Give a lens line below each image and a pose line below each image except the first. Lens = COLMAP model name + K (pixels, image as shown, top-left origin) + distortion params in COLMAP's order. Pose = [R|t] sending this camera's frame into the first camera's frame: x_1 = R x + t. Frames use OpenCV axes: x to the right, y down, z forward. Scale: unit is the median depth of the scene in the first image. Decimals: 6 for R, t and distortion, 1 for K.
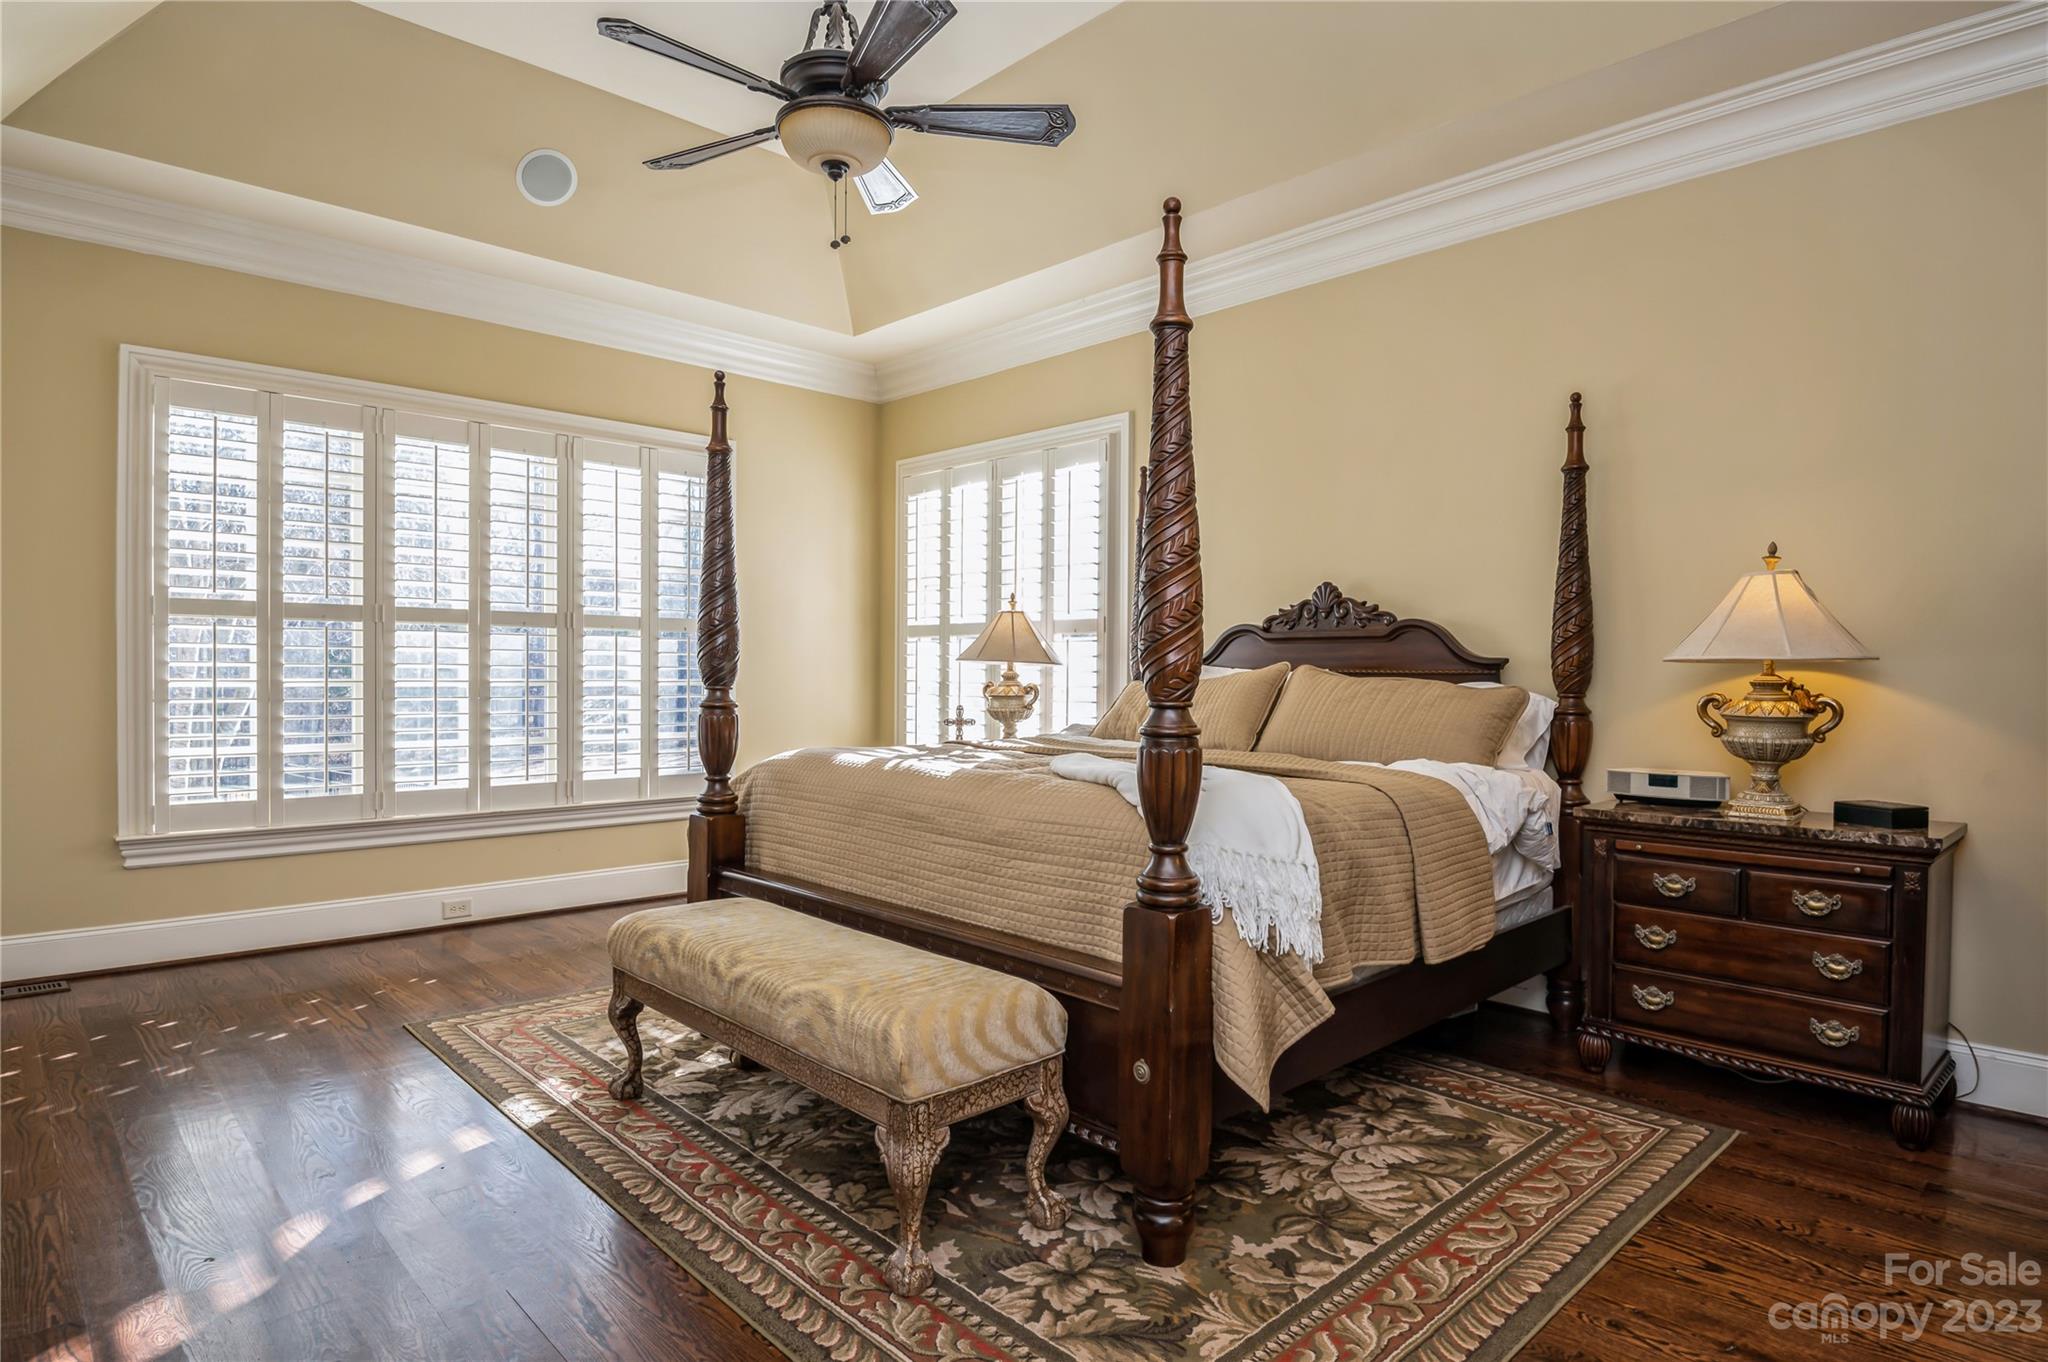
lens RADIAL K [[1113.4, 0, 1026.3], [0, 1113.4, 693.1], [0, 0, 1]] dist [-0.026184, 0.000721]
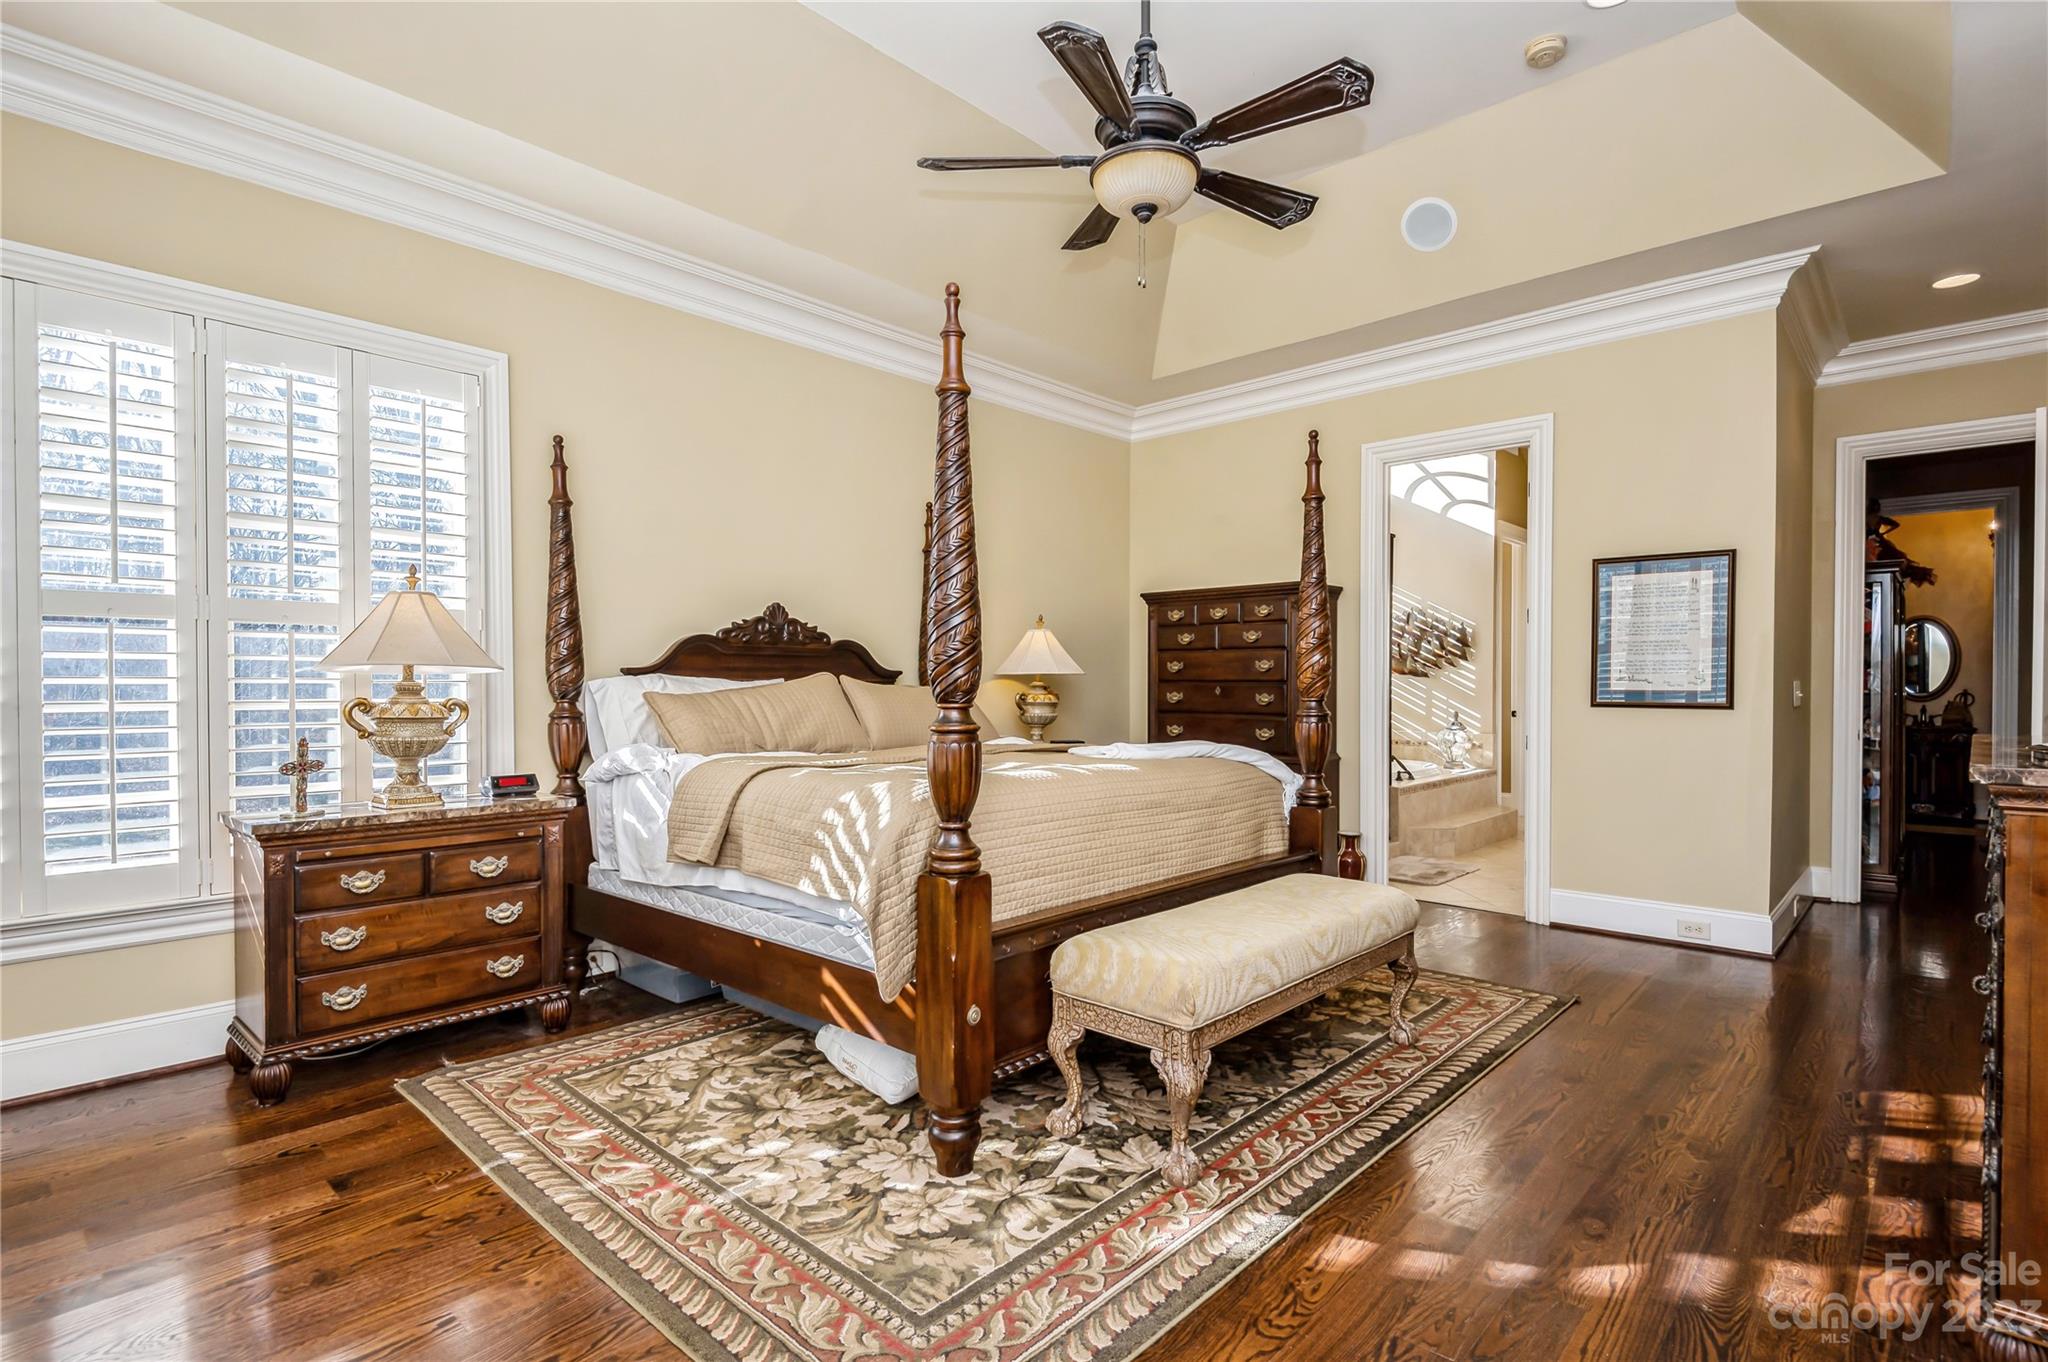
lens RADIAL K [[1005.2, 0, 1029.4], [0, 1005.2, 679.0], [0, 0, 1]] dist [0.012050, -0.000197]
pose [[-0.065587, -0.000719, 0.997847, -0.978396], [0.018208, 0.999832, 0.001917, -0.022486], [-0.997681, 0.018294, -0.065563, 1.006201]]
